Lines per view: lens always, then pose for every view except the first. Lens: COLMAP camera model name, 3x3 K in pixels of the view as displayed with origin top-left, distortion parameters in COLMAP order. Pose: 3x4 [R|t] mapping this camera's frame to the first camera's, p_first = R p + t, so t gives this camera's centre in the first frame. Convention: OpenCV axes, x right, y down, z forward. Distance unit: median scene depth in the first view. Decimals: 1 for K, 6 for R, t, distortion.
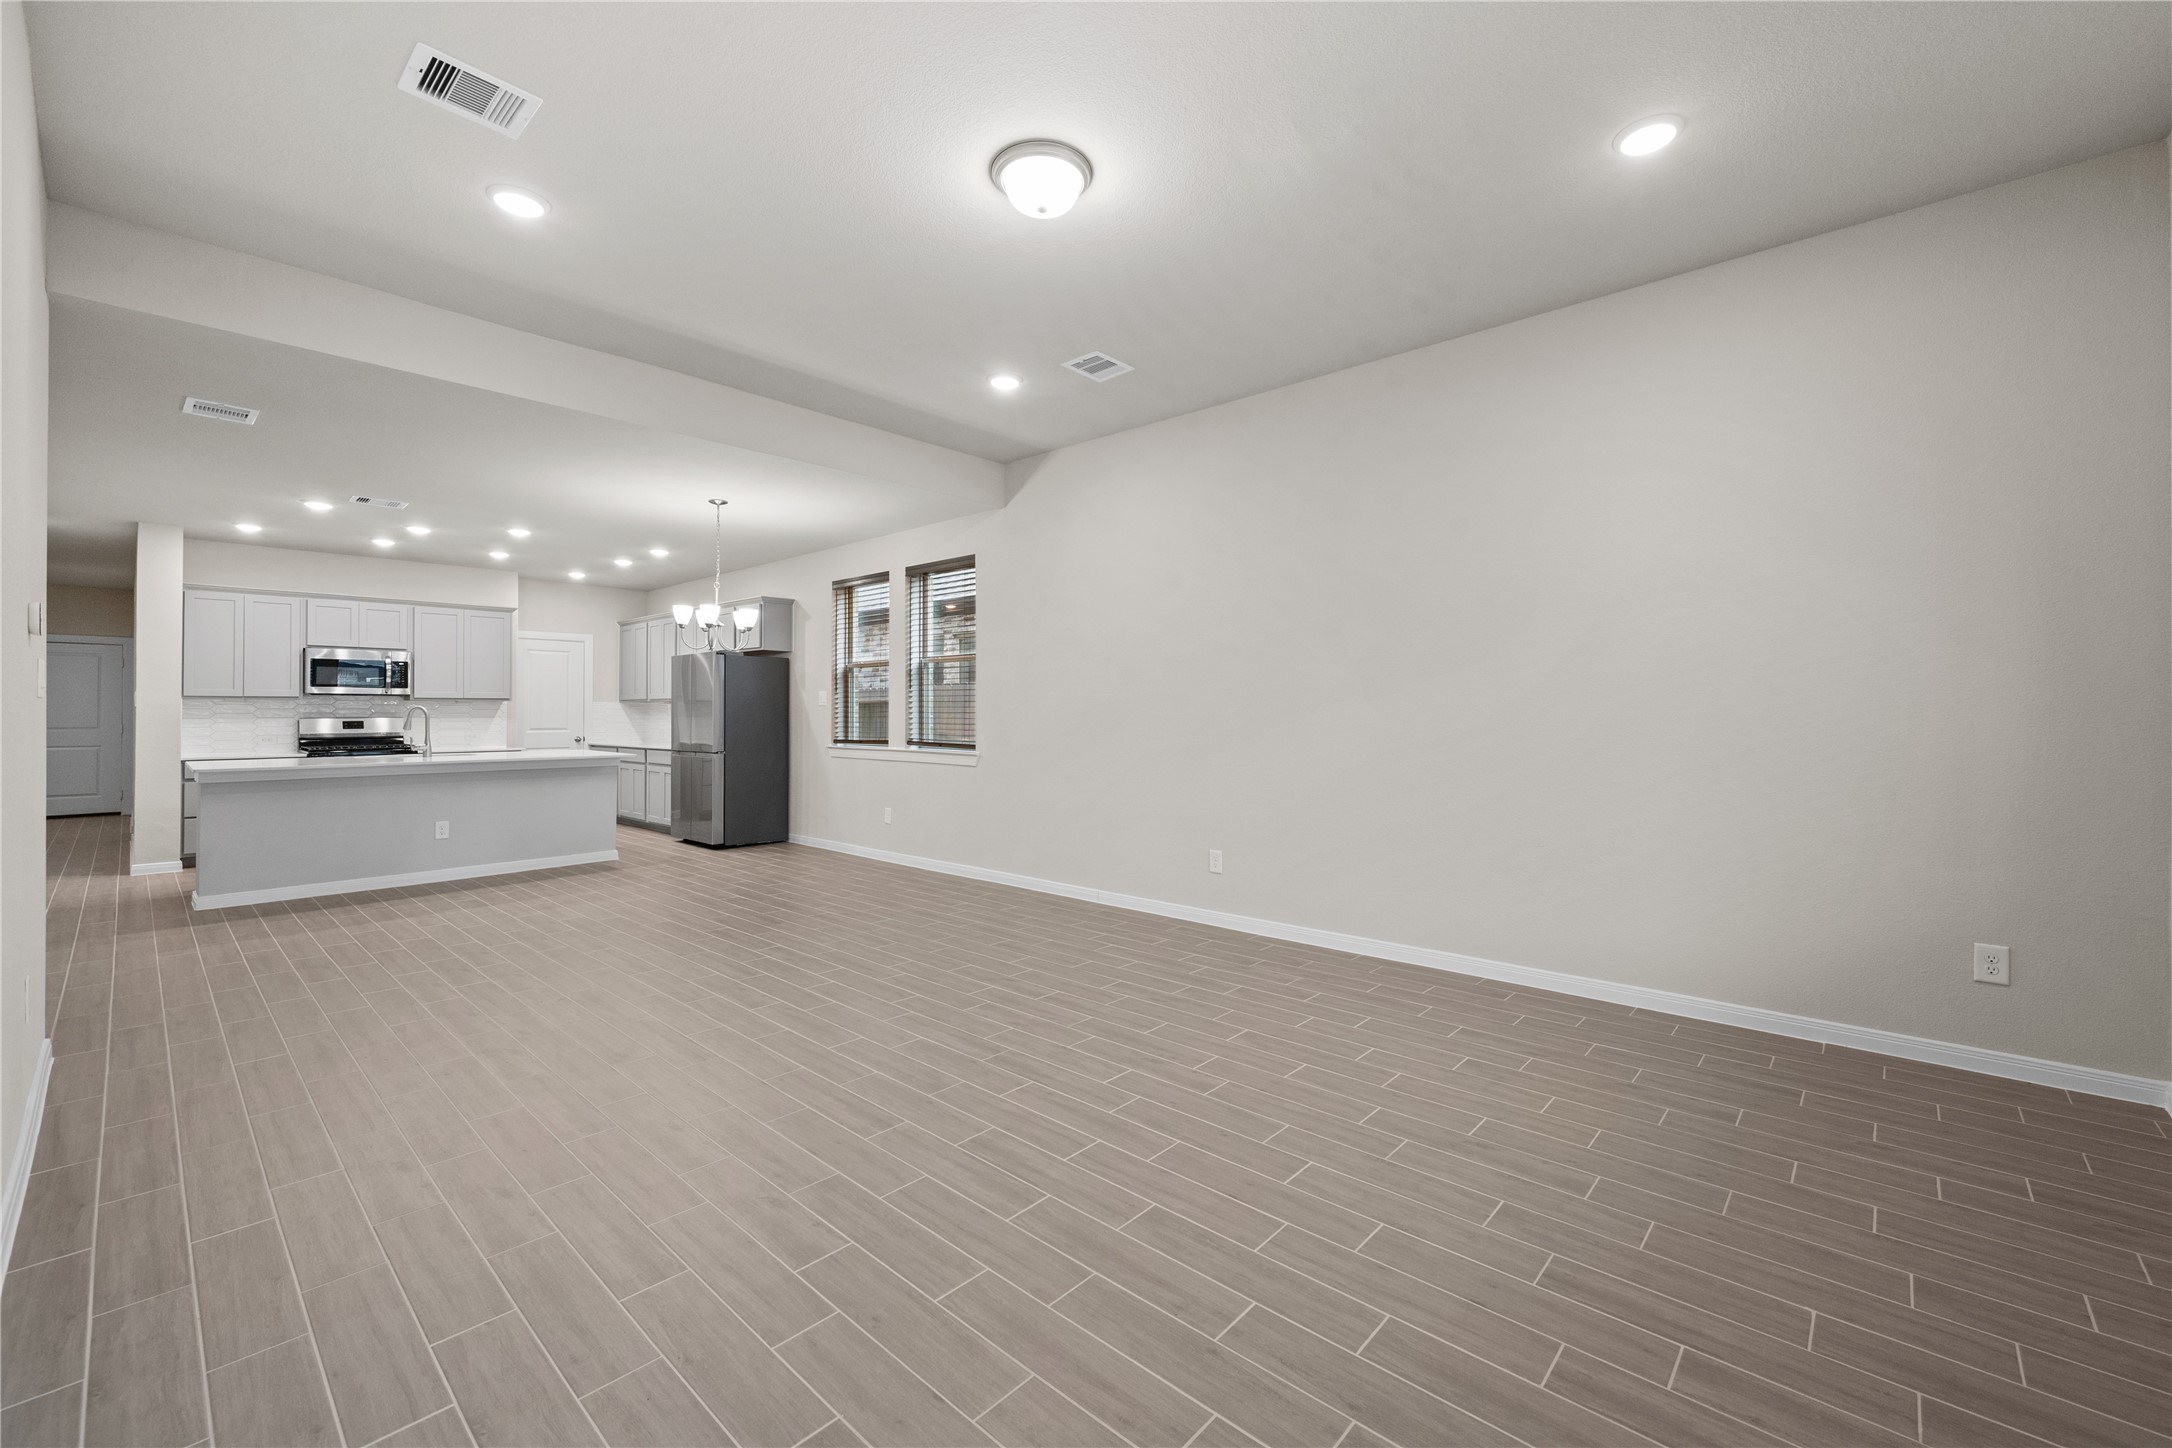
lens RADIAL K [[888.3, 0, 1104.5], [0, 888.3, 714.1], [0, 0, 1]] dist [-0.001376, -0.000300]
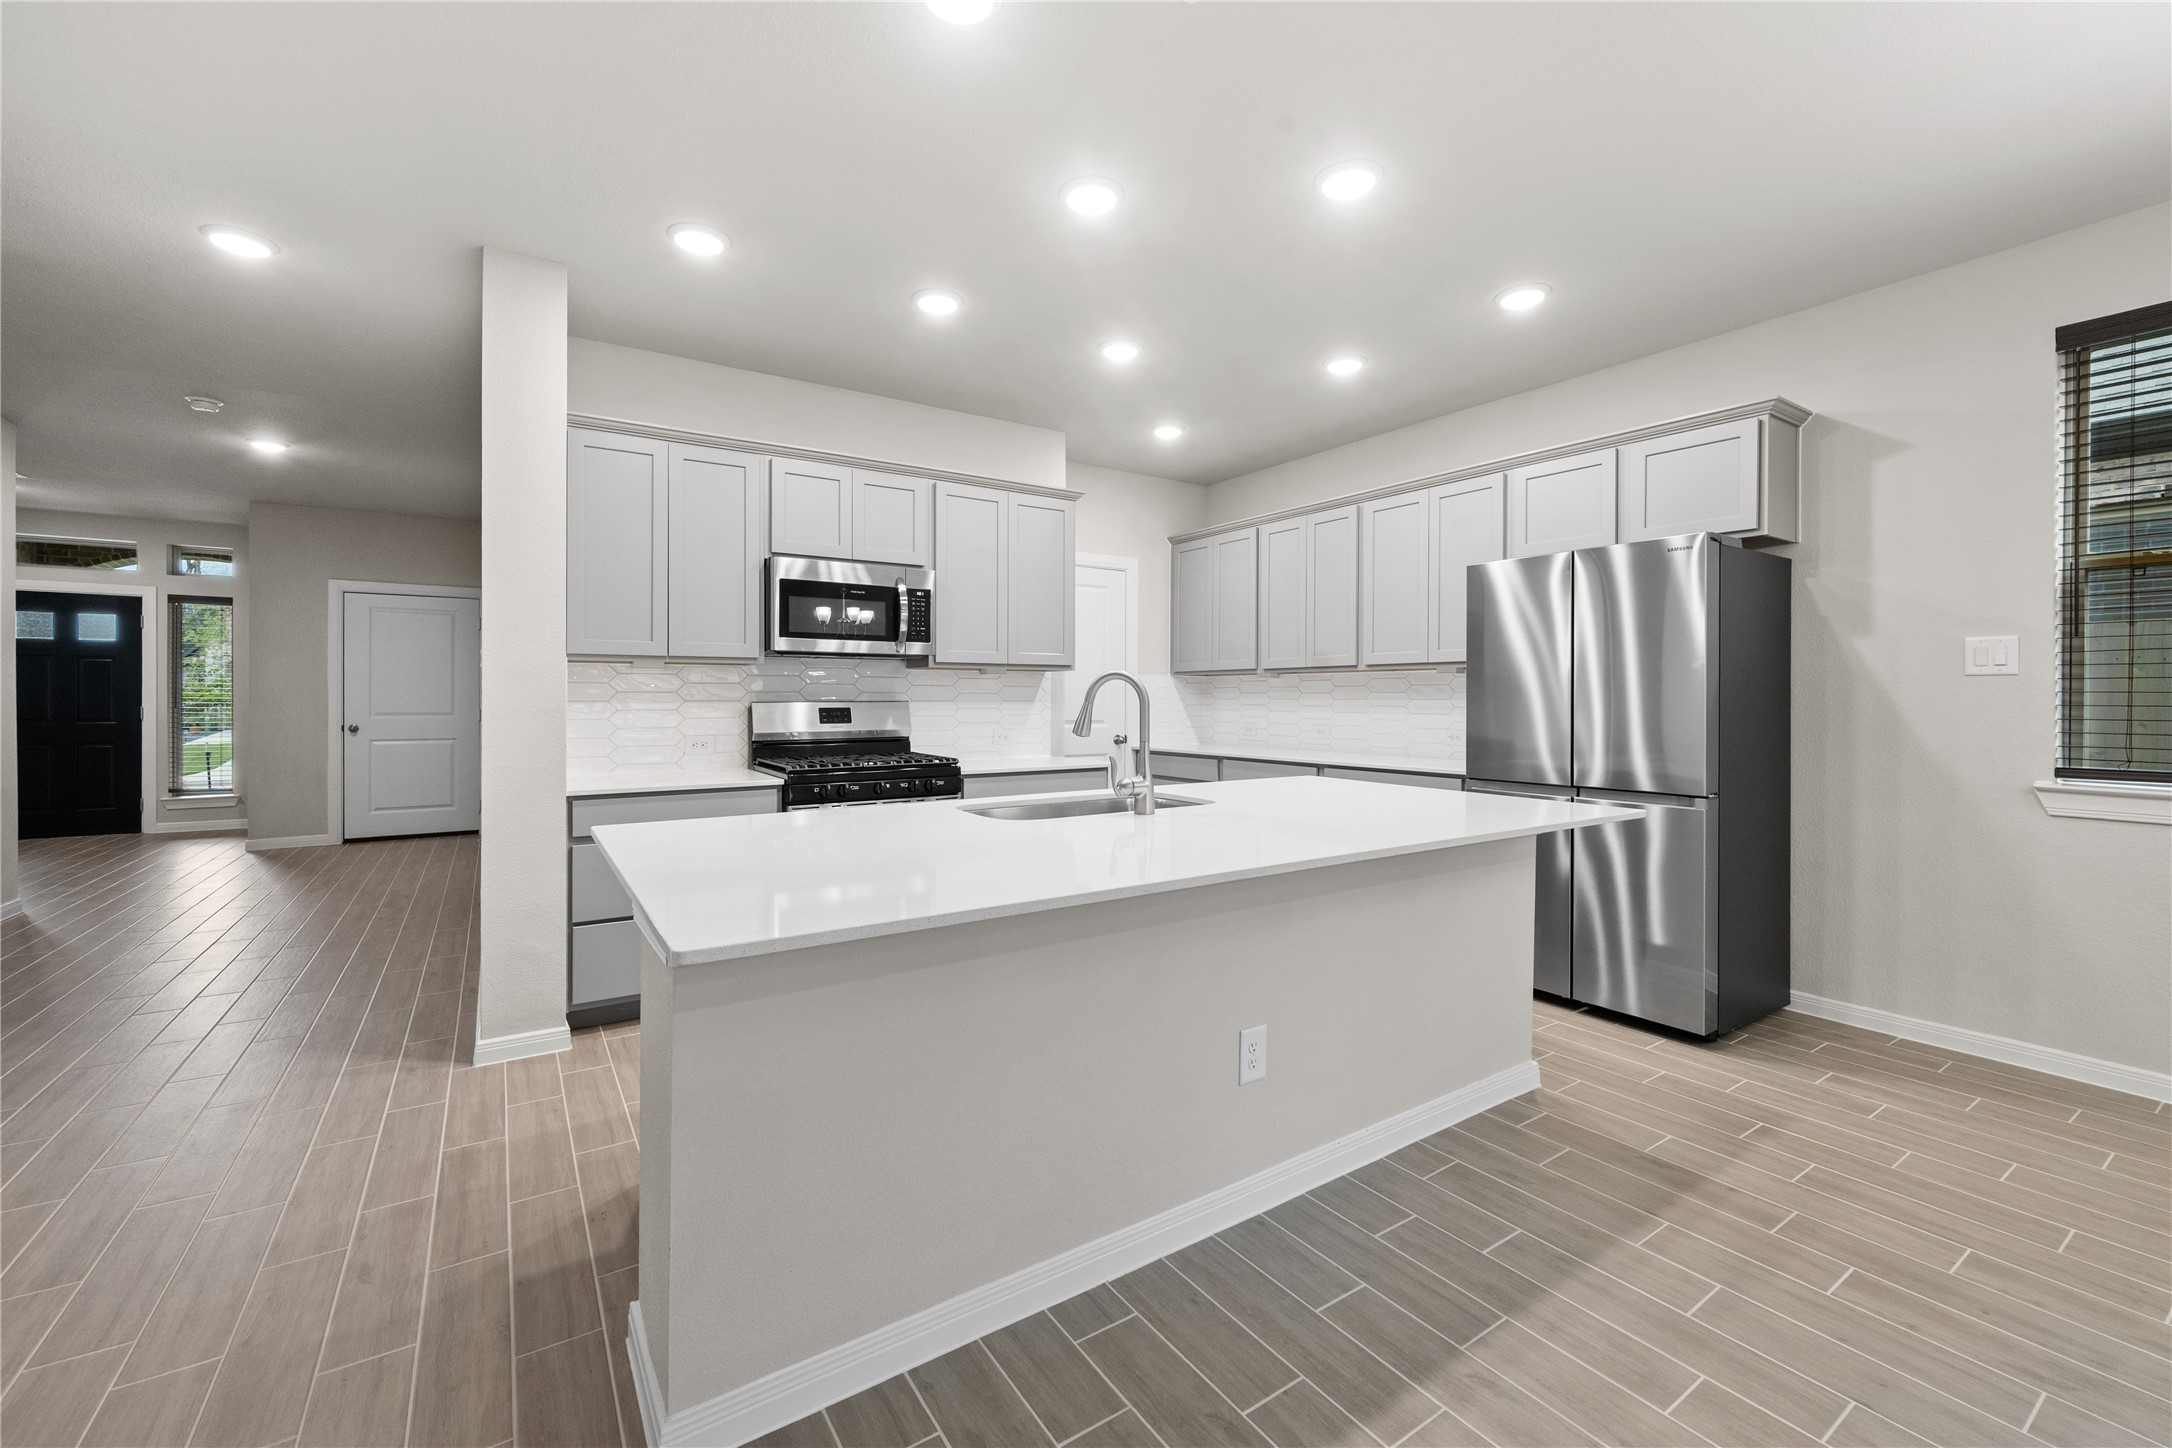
lens RADIAL K [[888.3, 0, 1072.3], [0, 888.3, 696.5], [0, 0, 1]] dist [-0.001376, -0.000300]
pose [[0.968089, 0.002031, -0.250597, -0.586504], [-0.003009, 0.999989, -0.003519, 0.002572], [0.250587, 0.004161, 0.968085, 0.541006]]
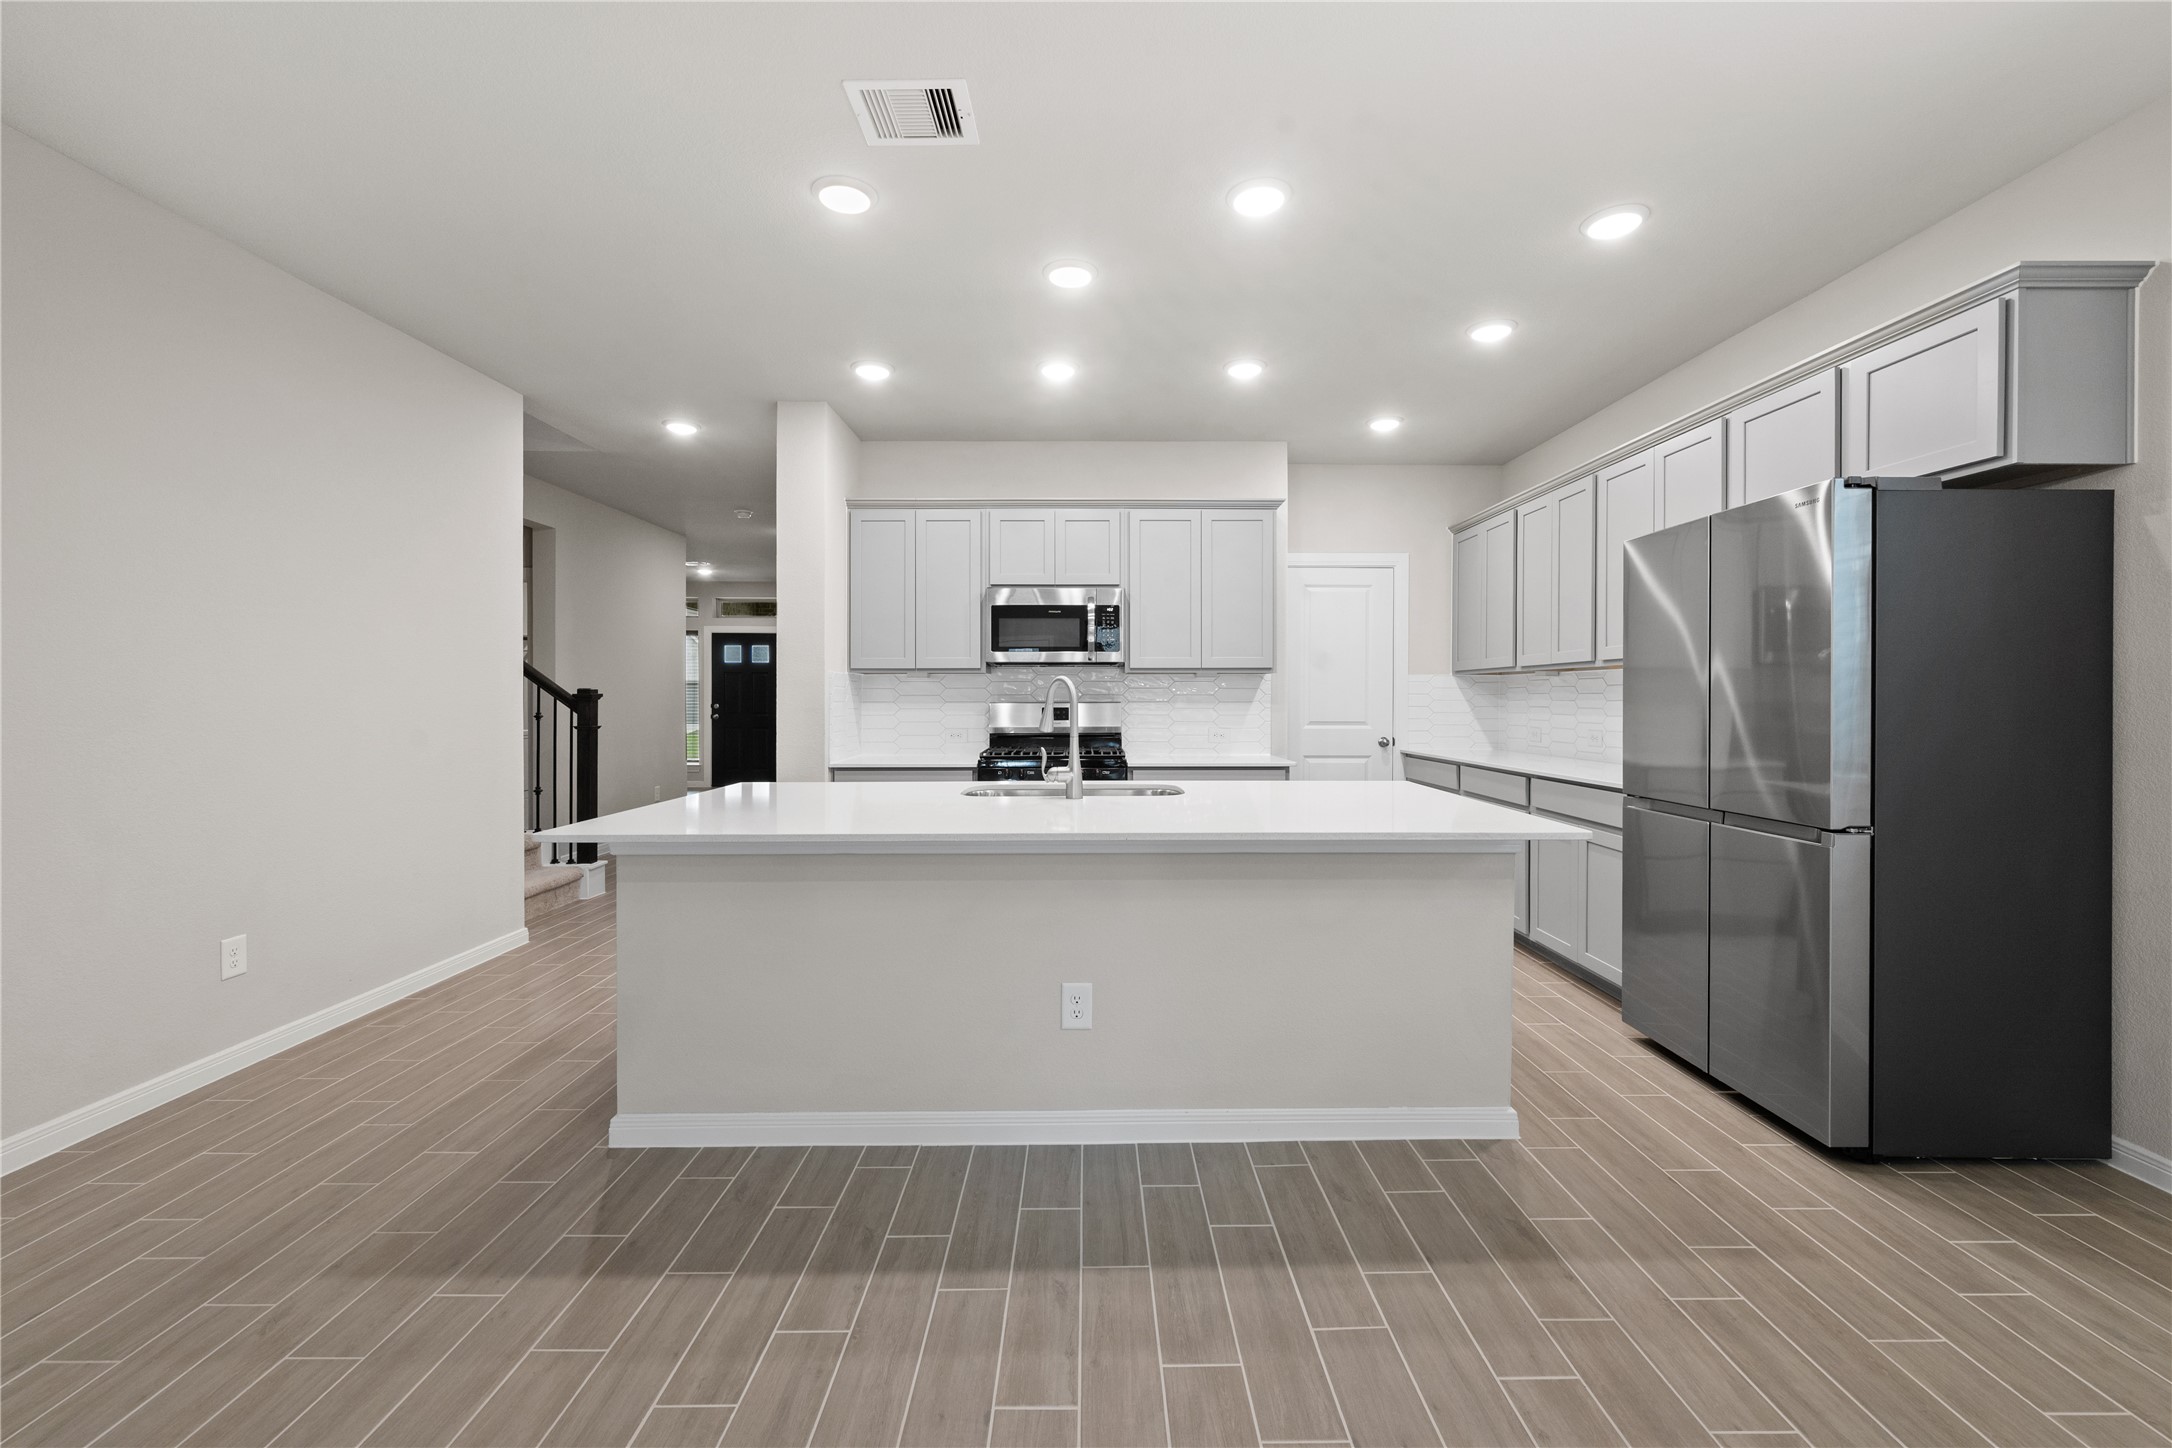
lens RADIAL K [[888.3, 0, 1091.1], [0, 888.3, 692.6], [0, 0, 1]] dist [-0.001376, -0.000300]
pose [[0.672014, -0.003555, -0.740530, -0.374739], [-0.002822, 0.999969, -0.007361, 0.001854], [0.740533, 0.007036, 0.671983, 0.605438]]
